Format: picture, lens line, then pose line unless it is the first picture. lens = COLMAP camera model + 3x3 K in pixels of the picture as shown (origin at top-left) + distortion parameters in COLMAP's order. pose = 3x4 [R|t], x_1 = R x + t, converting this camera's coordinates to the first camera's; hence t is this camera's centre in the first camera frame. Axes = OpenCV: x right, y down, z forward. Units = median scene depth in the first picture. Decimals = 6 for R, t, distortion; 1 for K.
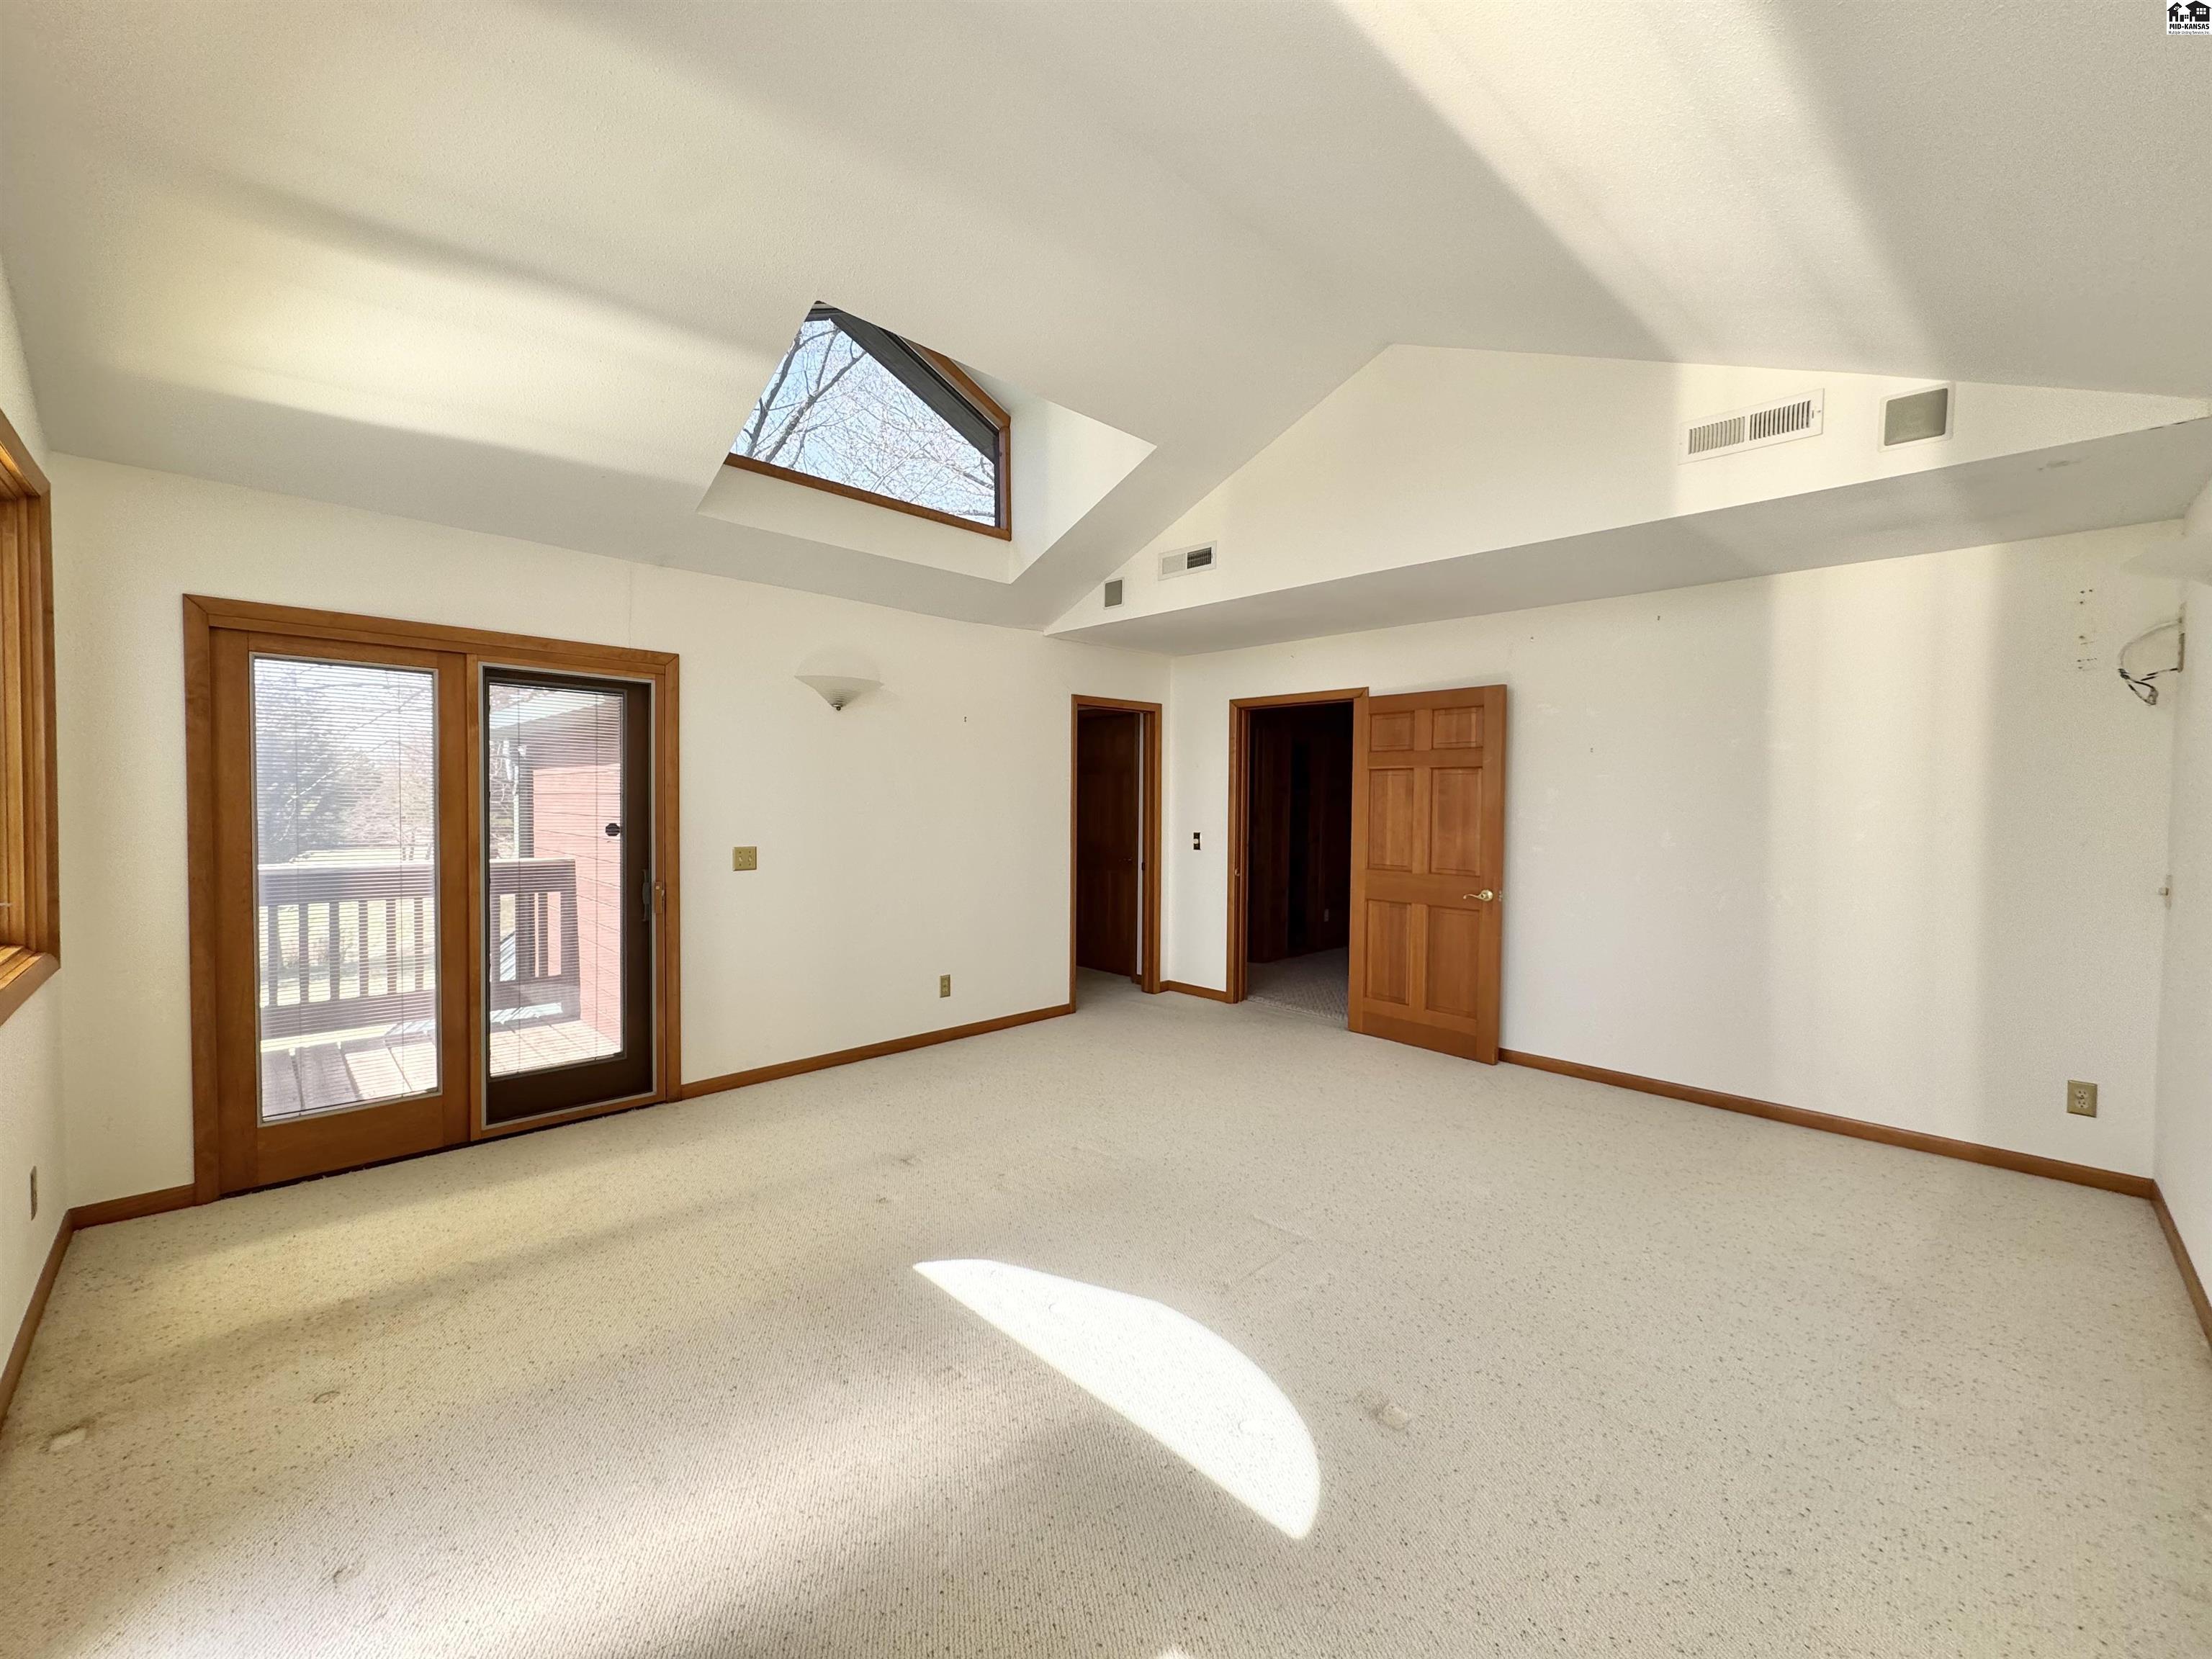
lens RADIAL K [[879.2, 0, 1107.5], [0, 879.2, 824.6], [0, 0, 1]] dist [-0.004183, -0.000333]
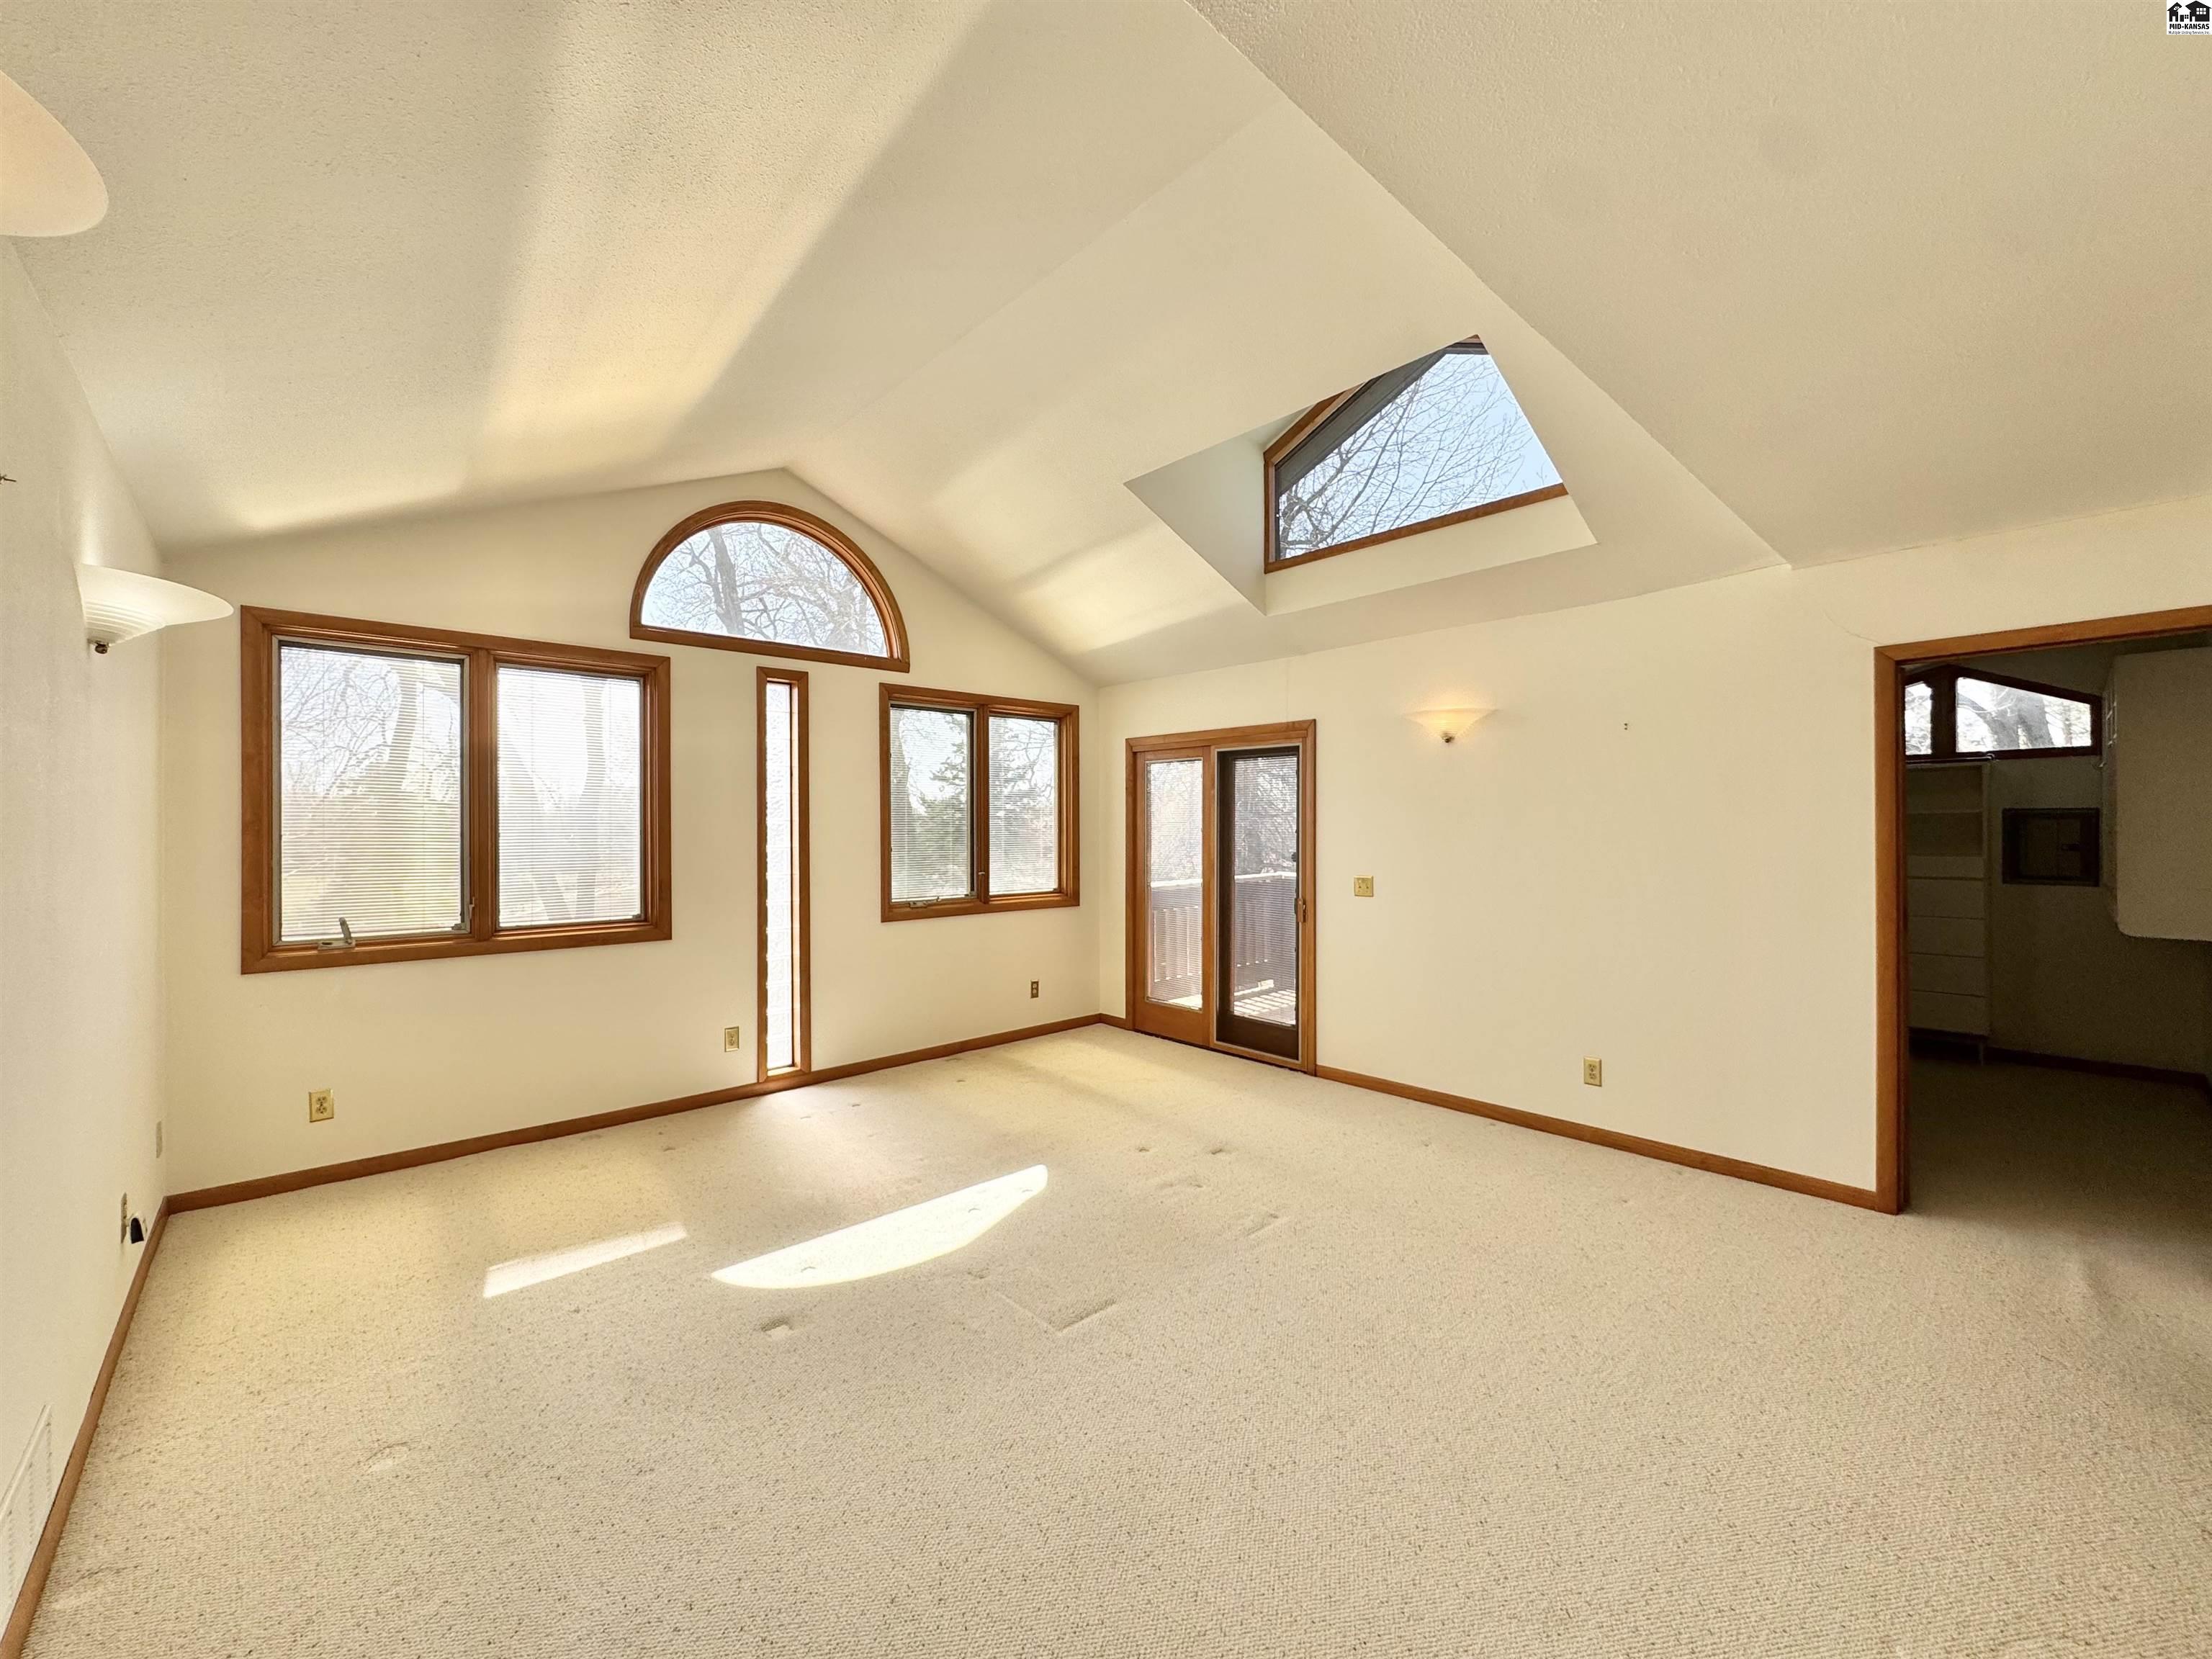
lens RADIAL K [[879.2, 0, 1113.9], [0, 879.2, 831.4], [0, 0, 1]] dist [-0.004183, -0.000333]
pose [[-0.031211, -0.012224, -0.999438, 0.895248], [-0.032936, 0.999395, -0.011195, -0.011251], [0.998970, 0.032568, -0.031595, 0.865429]]
